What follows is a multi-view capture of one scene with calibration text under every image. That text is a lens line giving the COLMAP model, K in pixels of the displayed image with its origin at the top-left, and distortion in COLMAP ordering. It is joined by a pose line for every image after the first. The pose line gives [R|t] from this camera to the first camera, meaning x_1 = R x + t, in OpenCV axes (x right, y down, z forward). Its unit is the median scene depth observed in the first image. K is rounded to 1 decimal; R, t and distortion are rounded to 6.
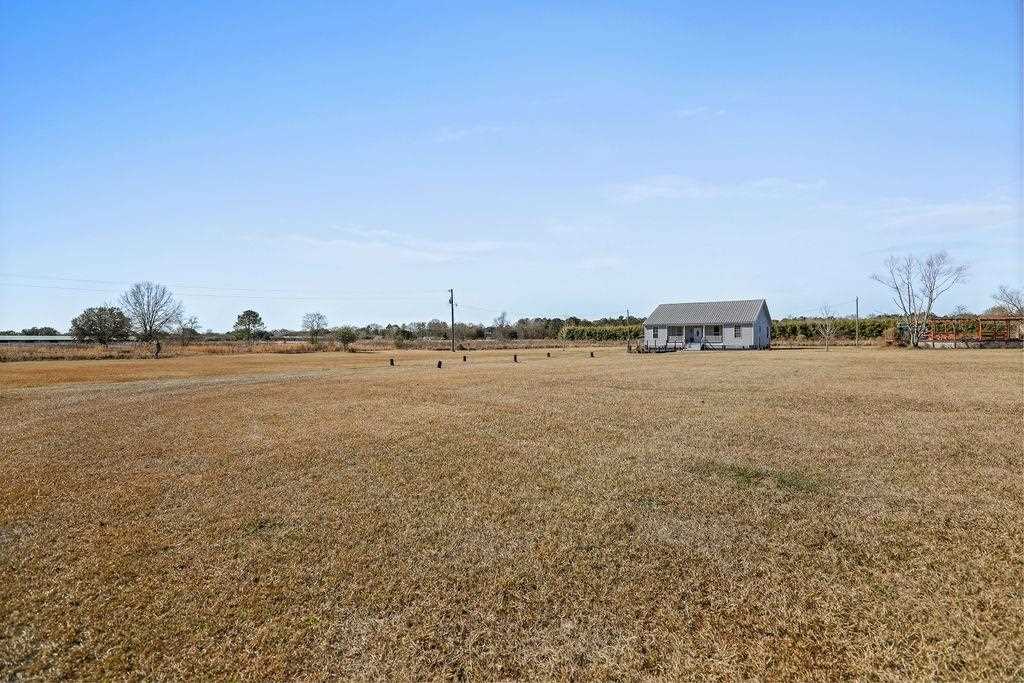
lens RADIAL K [[469.0, 0, 505.1], [0, 469.0, 343.2], [0, 0, 1]] dist [-0.028130, 0.003158]
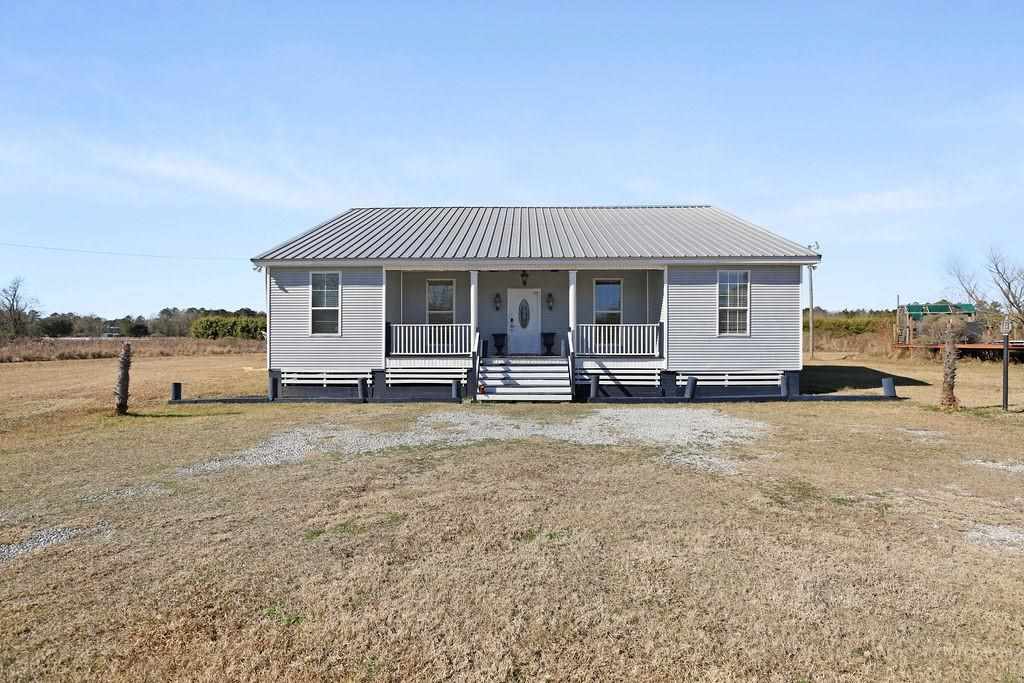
lens RADIAL K [[469.0, 0, 510.6], [0, 469.0, 342.1], [0, 0, 1]] dist [-0.028130, 0.003158]
pose [[0.807082, 0.000647, 0.590439, 0.282249], [-0.000856, 1.000000, 0.000074, -0.007751], [-0.590439, -0.000566, 0.807082, 0.837947]]
